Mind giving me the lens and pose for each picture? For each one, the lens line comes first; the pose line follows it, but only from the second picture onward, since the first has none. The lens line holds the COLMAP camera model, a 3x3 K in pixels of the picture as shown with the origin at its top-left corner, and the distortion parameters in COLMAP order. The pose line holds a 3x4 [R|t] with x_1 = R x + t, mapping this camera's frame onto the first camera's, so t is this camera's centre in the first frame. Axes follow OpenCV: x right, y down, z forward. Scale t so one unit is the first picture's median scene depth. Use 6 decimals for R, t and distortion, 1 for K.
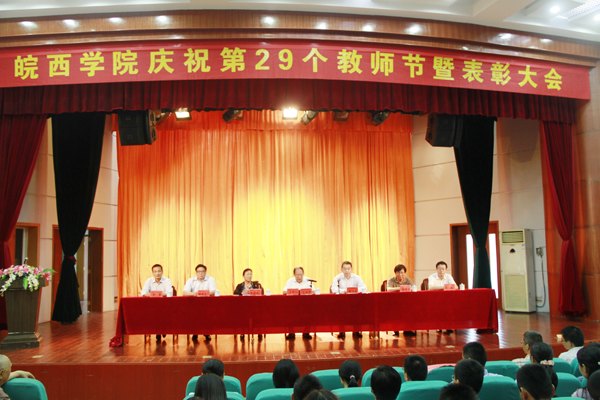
lens RADIAL K [[557.9, 0, 300.0], [0, 557.9, 200.0], [0, 0, 1]] dist [-0.095628, 0.171095]
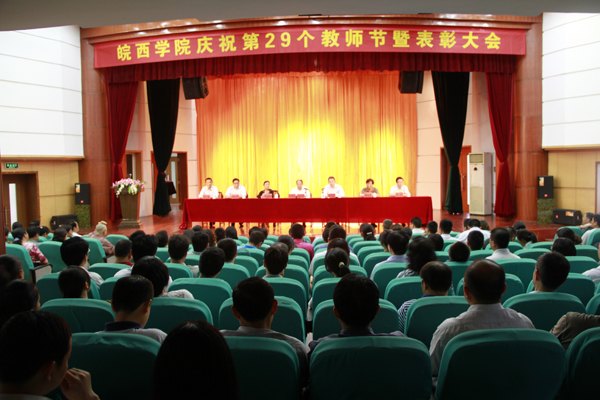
lens RADIAL K [[522.2, 0, 300.0], [0, 522.2, 200.0], [0, 0, 1]] dist [-0.087123, 0.002170]
pose [[0.981945, 0.013006, -0.188717, 0.264808], [0.018119, 0.986580, 0.162269, -0.054703], [0.188295, -0.162759, 0.968532, -0.371075]]
